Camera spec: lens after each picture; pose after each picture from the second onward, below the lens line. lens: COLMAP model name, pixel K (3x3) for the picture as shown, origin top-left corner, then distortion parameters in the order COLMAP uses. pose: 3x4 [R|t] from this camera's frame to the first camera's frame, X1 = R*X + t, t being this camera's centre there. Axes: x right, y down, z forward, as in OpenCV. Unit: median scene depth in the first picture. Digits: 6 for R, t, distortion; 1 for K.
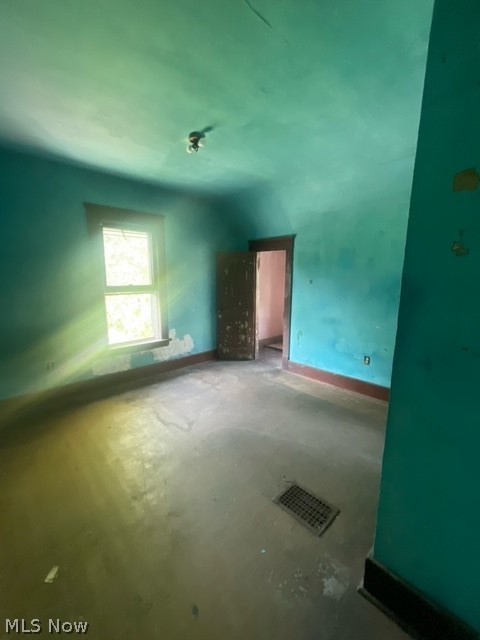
lens RADIAL K [[261.1, 0, 236.6], [0, 261.1, 319.7], [0, 0, 1]] dist [-0.005955, 0.001088]
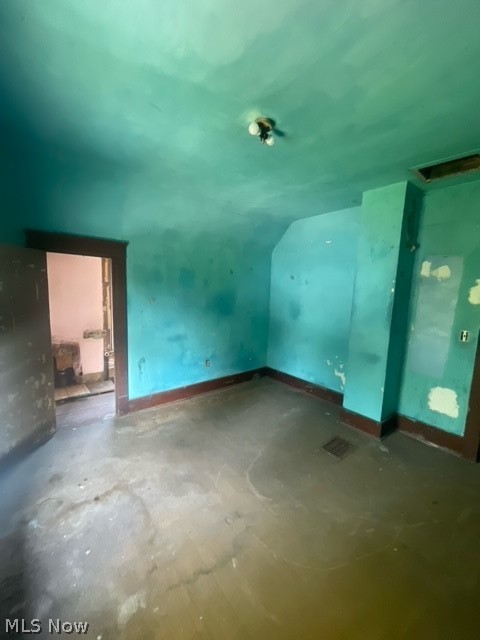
lens RADIAL K [[261.1, 0, 238.0], [0, 261.1, 320.1], [0, 0, 1]] dist [-0.005955, 0.001088]
pose [[0.070928, -0.122261, 0.989960, -0.604905], [0.133788, 0.984658, 0.112020, -0.143339], [-0.988468, 0.124500, 0.086197, 0.666382]]
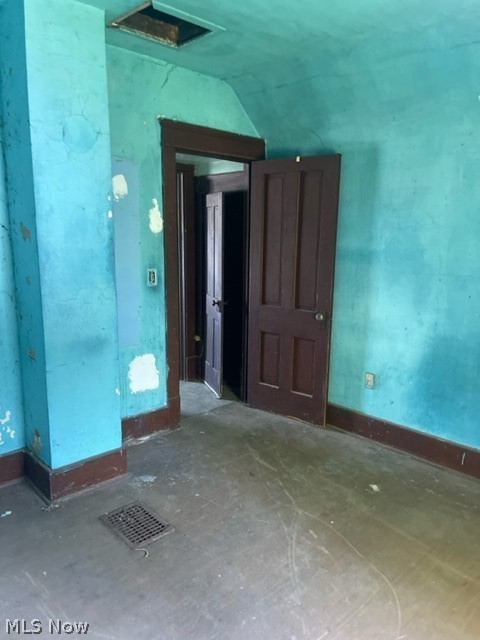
lens RADIAL K [[485.3, 0, 235.6], [0, 485.3, 322.5], [0, 0, 1]] dist [0.069343, -0.093028]
pose [[-0.999957, -0.007363, -0.005669, -0.016742], [-0.008891, 0.935523, 0.353155, -0.201139], [0.002704, 0.353190, -0.935548, 1.076771]]
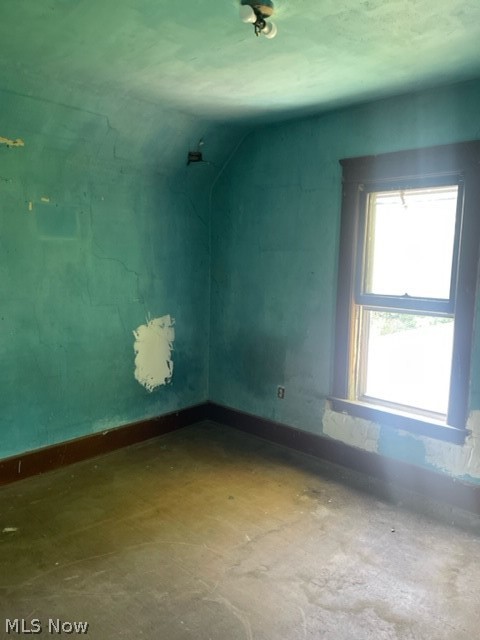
lens RADIAL K [[485.3, 0, 249.4], [0, 485.3, 318.8], [0, 0, 1]] dist [0.069343, -0.093028]
pose [[0.085179, 0.121476, -0.988933, 0.522660], [-0.194911, 0.975395, 0.103025, -0.128219], [0.977115, 0.183979, 0.106760, 0.612203]]
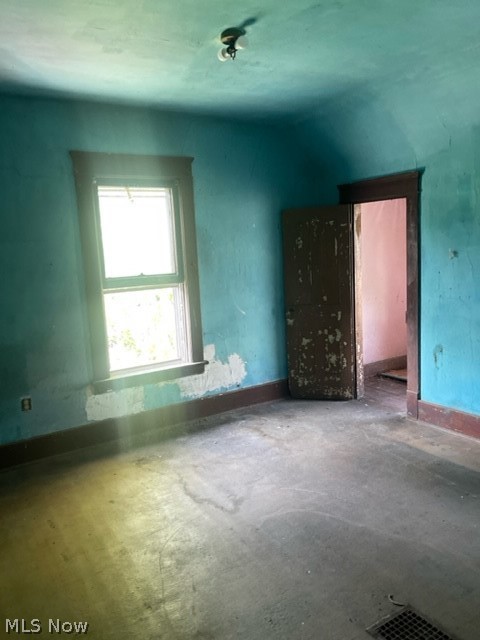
lens RADIAL K [[485.3, 0, 233.4], [0, 485.3, 317.1], [0, 0, 1]] dist [0.069343, -0.093028]
pose [[0.977842, -0.026448, -0.207669, 0.045313], [0.021511, 0.999431, -0.025994, 0.002271], [0.208238, 0.020951, 0.977854, -0.083610]]
